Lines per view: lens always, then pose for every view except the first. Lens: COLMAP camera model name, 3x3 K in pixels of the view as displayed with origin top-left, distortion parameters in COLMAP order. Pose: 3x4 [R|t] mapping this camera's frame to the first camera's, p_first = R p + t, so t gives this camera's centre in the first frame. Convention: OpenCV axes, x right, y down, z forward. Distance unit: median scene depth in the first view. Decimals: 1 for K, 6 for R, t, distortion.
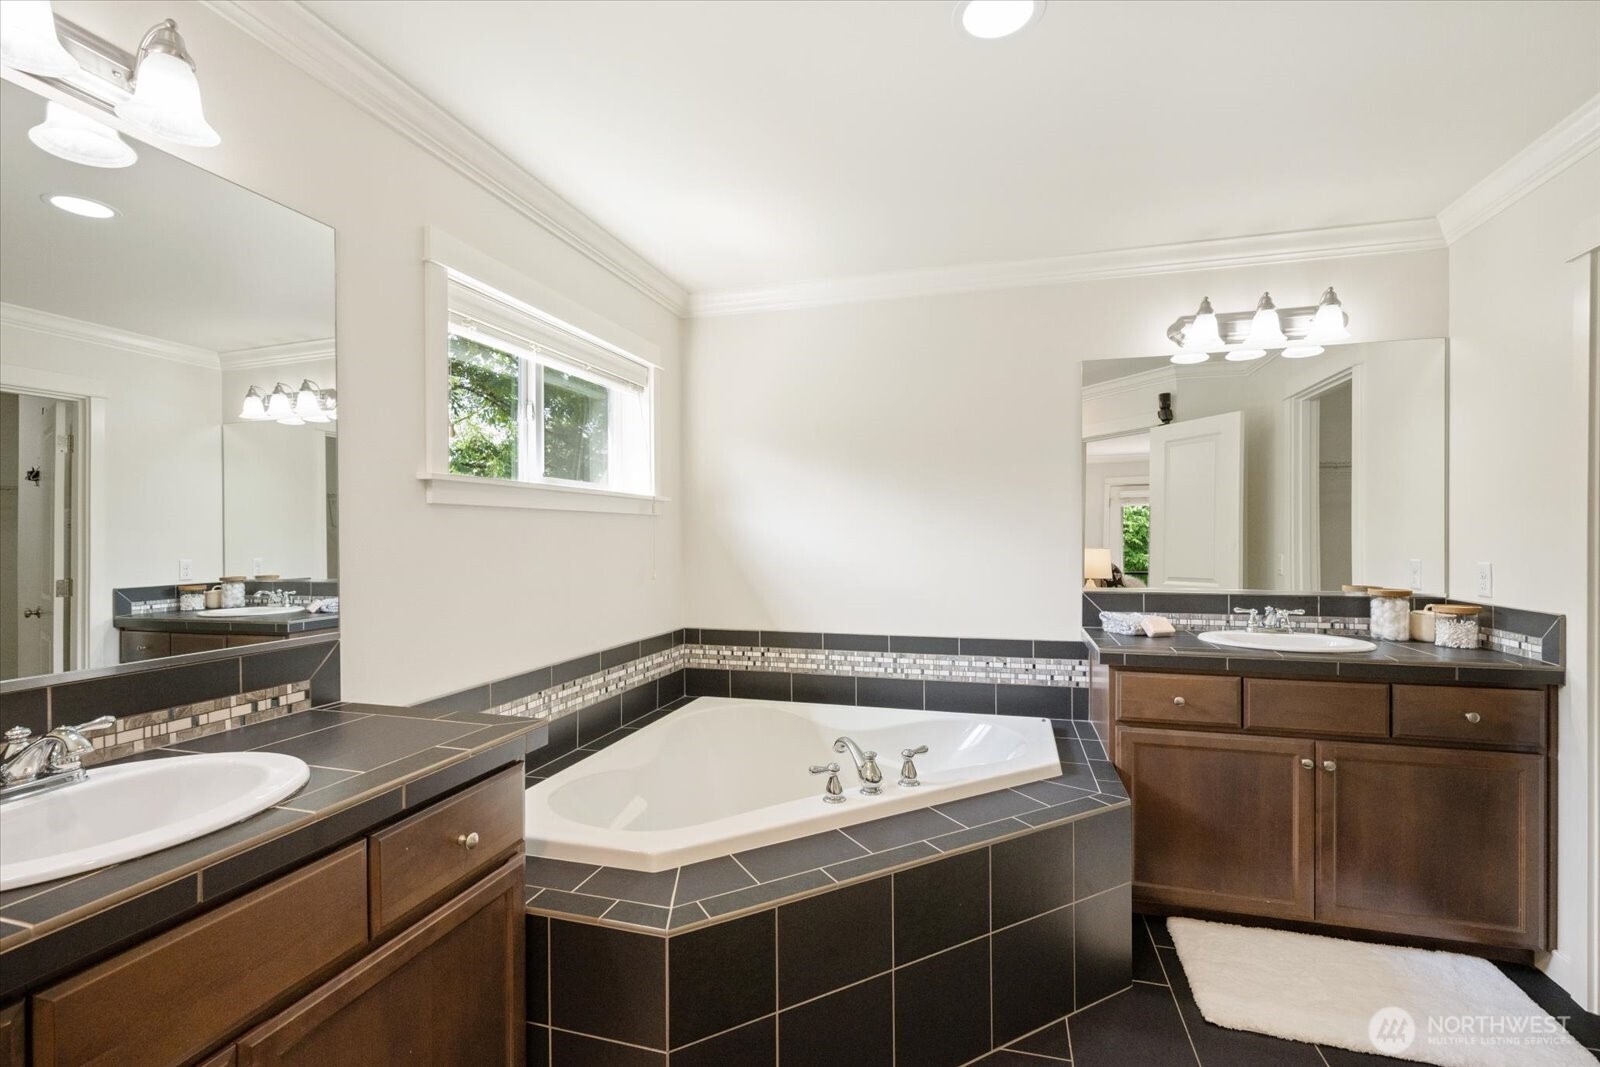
lens RADIAL K [[723.5, 0, 797.6], [0, 723.5, 534.1], [0, 0, 1]] dist [-0.003092, -0.001329]
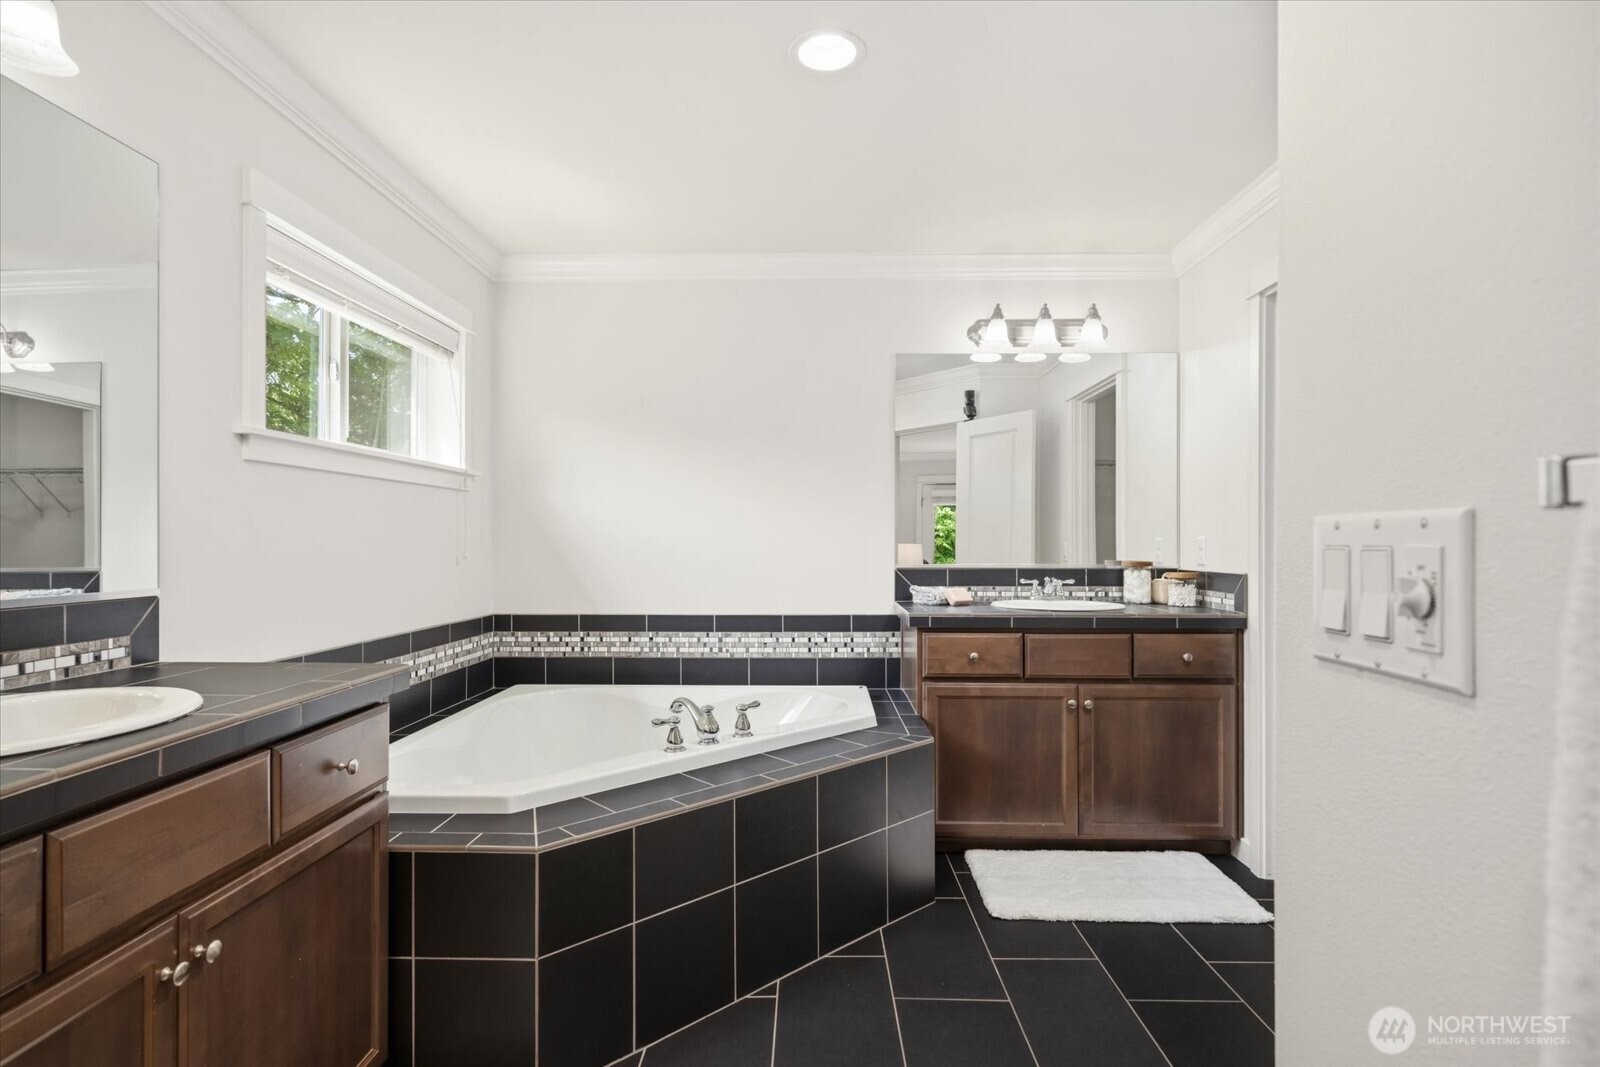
lens RADIAL K [[827.5, 0, 808.5], [0, 827.5, 535.3], [0, 0, 1]] dist [-0.011544, 0.000174]
pose [[0.963950, 0.004894, 0.266039, -0.072715], [-0.002713, 0.999960, -0.008566, 0.053231], [-0.266070, 0.007535, 0.963924, -0.191214]]
